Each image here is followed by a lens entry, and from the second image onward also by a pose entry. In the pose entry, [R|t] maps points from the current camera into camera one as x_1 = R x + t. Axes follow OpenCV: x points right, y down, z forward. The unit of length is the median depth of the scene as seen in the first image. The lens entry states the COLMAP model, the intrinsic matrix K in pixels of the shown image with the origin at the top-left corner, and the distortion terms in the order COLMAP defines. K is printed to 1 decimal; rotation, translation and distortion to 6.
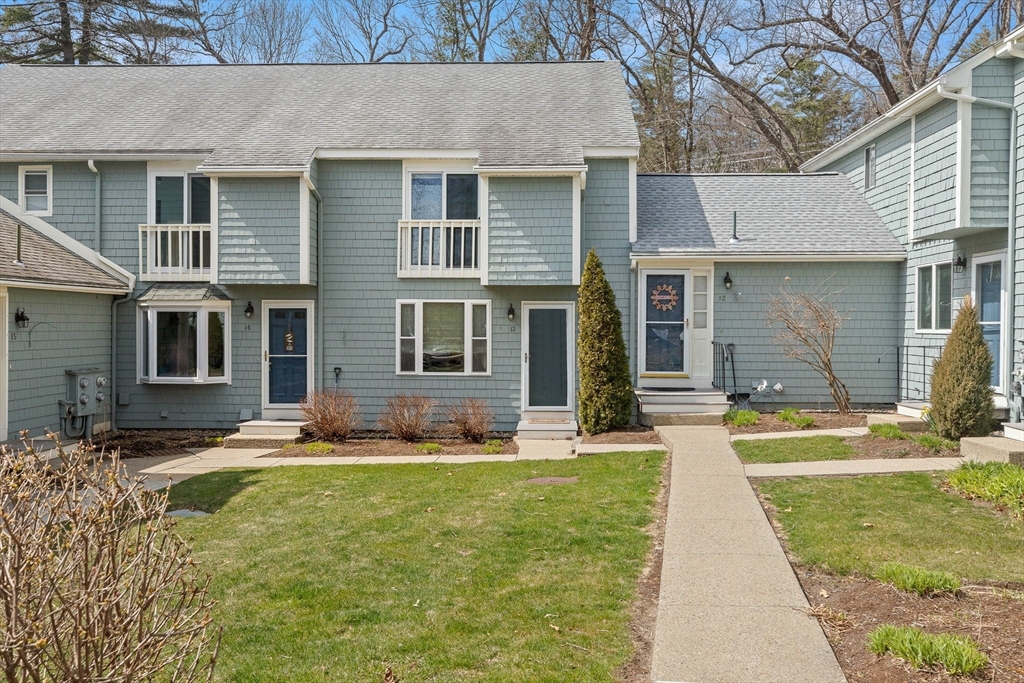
lens RADIAL K [[889.0, 0, 512.7], [0, 889.0, 342.7], [0, 0, 1]] dist [-0.007119, -0.002762]
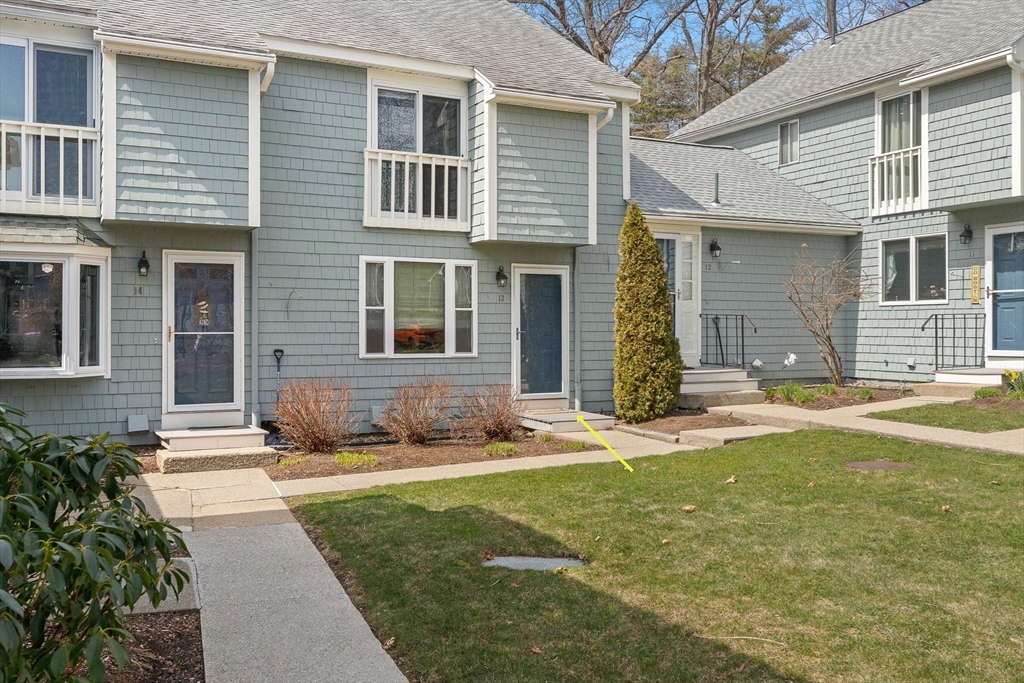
lens RADIAL K [[919.4, 0, 511.4], [0, 919.4, 335.8], [0, 0, 1]] dist [0.003794, -0.003530]
pose [[0.870612, -0.005773, 0.491937, -0.399221], [0.011485, 0.999897, -0.008592, 0.025737], [-0.491837, 0.013130, 0.870588, 0.275548]]
